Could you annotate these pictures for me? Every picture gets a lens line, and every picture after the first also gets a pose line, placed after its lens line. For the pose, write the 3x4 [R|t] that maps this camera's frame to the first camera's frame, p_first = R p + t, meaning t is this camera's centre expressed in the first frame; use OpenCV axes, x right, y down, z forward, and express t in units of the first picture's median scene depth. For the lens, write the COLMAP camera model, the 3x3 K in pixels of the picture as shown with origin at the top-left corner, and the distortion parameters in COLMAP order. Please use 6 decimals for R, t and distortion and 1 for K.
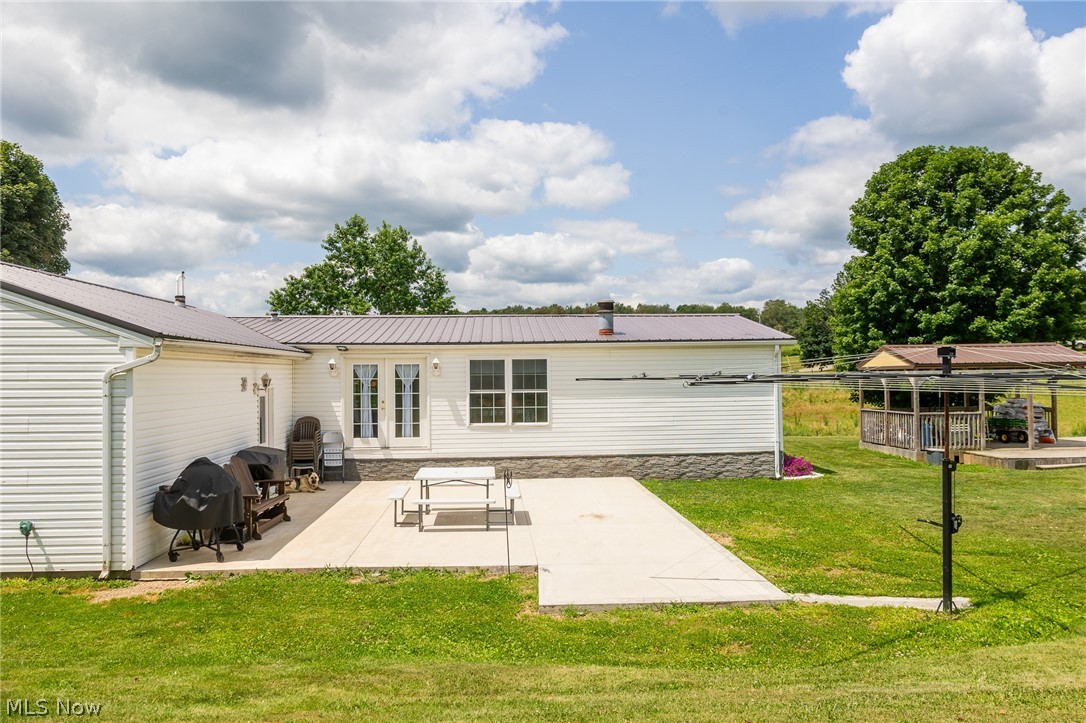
lens RADIAL K [[747.4, 0, 543.0], [0, 747.4, 361.5], [0, 0, 1]] dist [-0.036074, 0.047187]
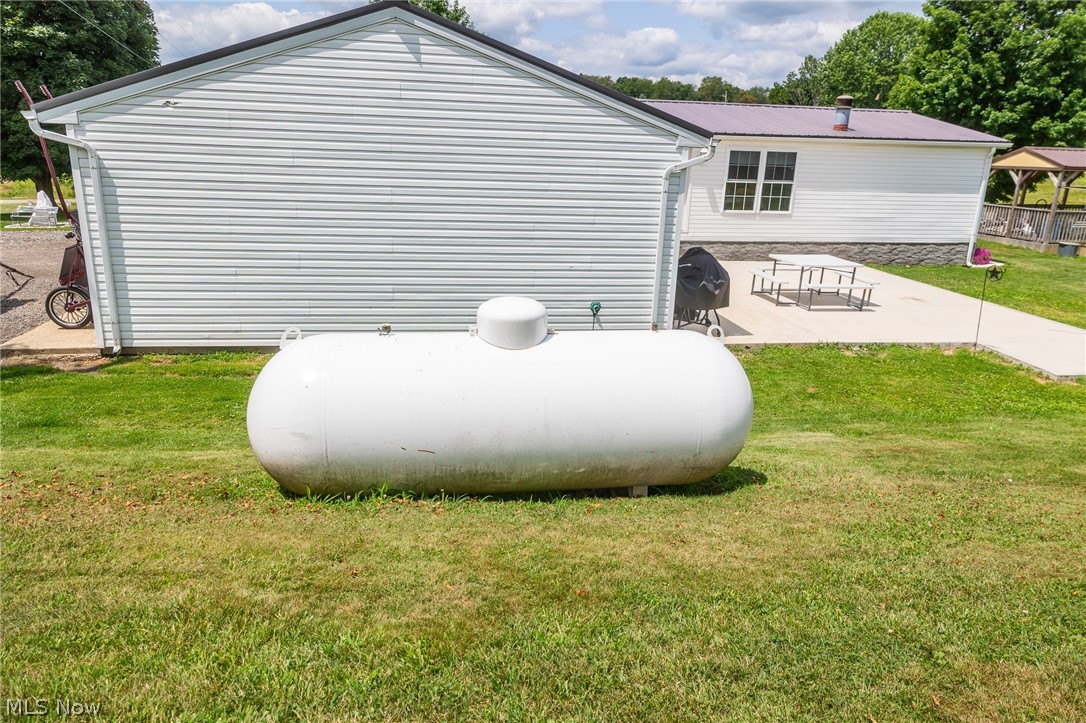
lens RADIAL K [[691.1, 0, 543.0], [0, 691.1, 361.5], [0, 0, 1]] dist [-0.003716, -0.002198]
pose [[0.995253, 0.010216, 0.096785, -0.458203], [-0.040338, 0.948333, 0.314703, -0.015988], [-0.088569, -0.317114, 0.944243, -0.017266]]
